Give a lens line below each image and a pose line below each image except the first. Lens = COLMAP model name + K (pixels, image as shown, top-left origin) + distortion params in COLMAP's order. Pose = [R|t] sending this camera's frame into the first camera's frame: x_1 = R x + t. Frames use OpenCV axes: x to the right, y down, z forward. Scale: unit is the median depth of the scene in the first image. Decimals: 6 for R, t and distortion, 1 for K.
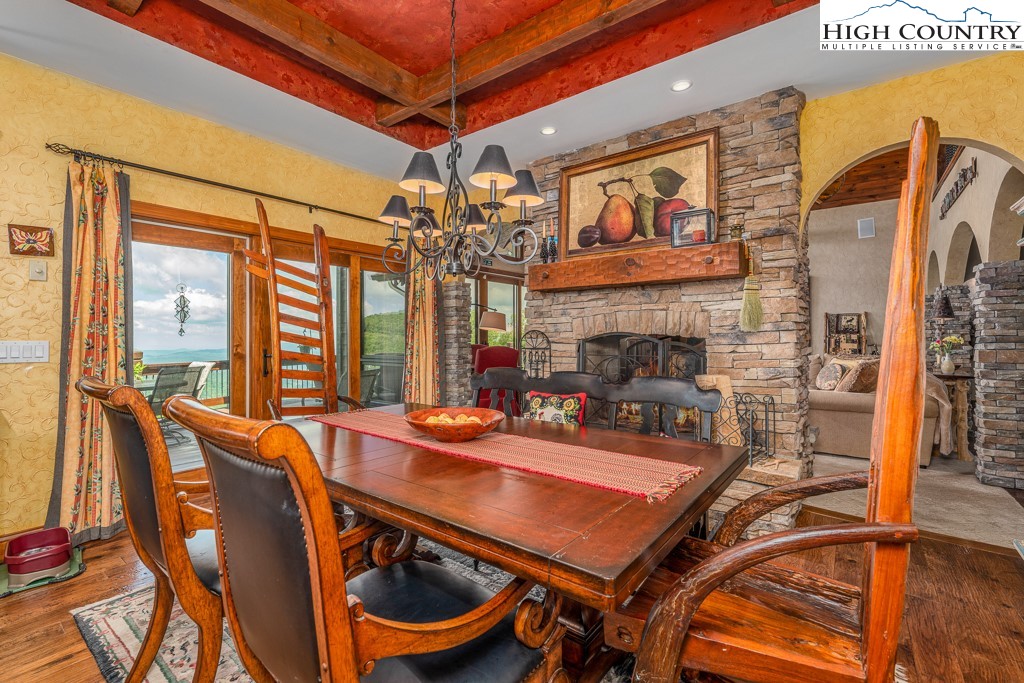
lens RADIAL K [[460.8, 0, 504.6], [0, 460.8, 337.8], [0, 0, 1]] dist [-0.001503, -0.001533]
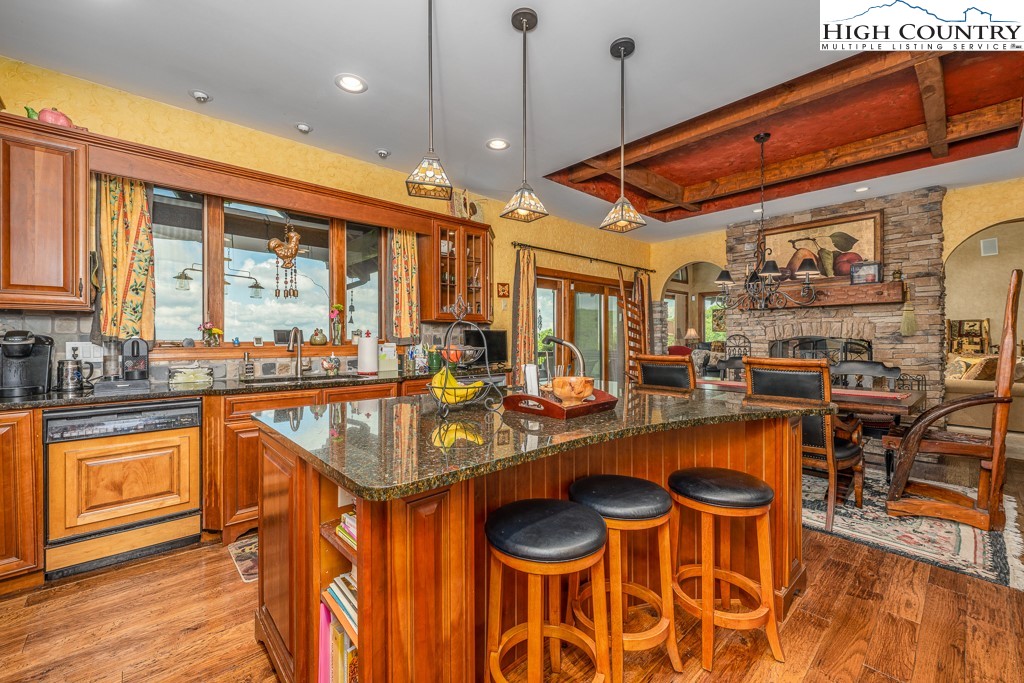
lens RADIAL K [[422.7, 0, 514.9], [0, 422.7, 340.4], [0, 0, 1]] dist [-0.003134, 0.001016]
pose [[0.984763, 0.003158, -0.173874, -0.540919], [-0.002857, 0.999994, 0.001981, 0.003870], [0.173879, -0.001454, 0.984766, -0.672146]]
